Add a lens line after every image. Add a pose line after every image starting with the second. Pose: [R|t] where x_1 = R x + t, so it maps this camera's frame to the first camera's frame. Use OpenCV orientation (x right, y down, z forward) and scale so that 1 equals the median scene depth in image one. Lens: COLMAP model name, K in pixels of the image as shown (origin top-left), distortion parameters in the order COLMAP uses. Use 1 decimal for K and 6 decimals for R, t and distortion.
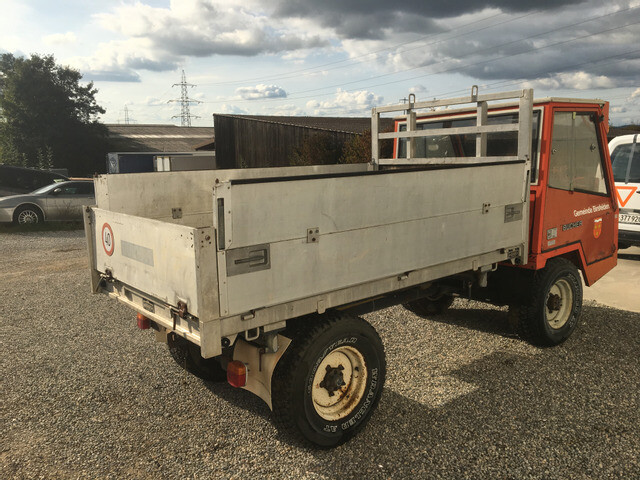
lens RADIAL K [[540.5, 0, 319.7], [0, 540.5, 239.9], [0, 0, 1]] dist [0.082649, -0.110542]
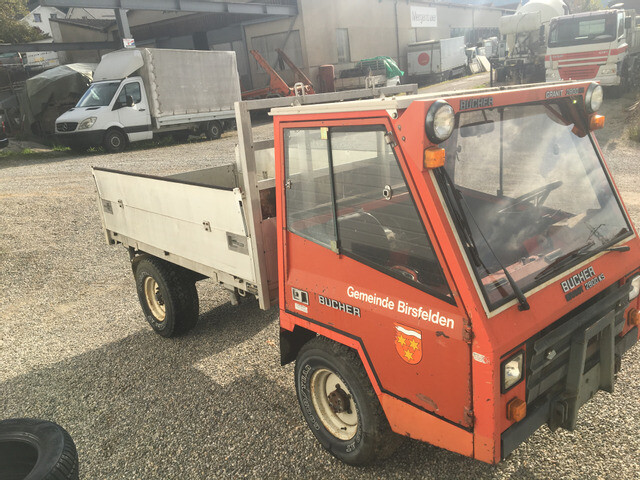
lens RADIAL K [[540.5, 0, 319.5], [0, 540.5, 239.4], [0, 0, 1]] dist [0.082649, -0.110542]
pose [[0.011168, 0.294492, -0.955589, 1.182252], [-0.074883, 0.953211, 0.292884, -0.319564], [0.997130, 0.068286, 0.032698, 1.089689]]
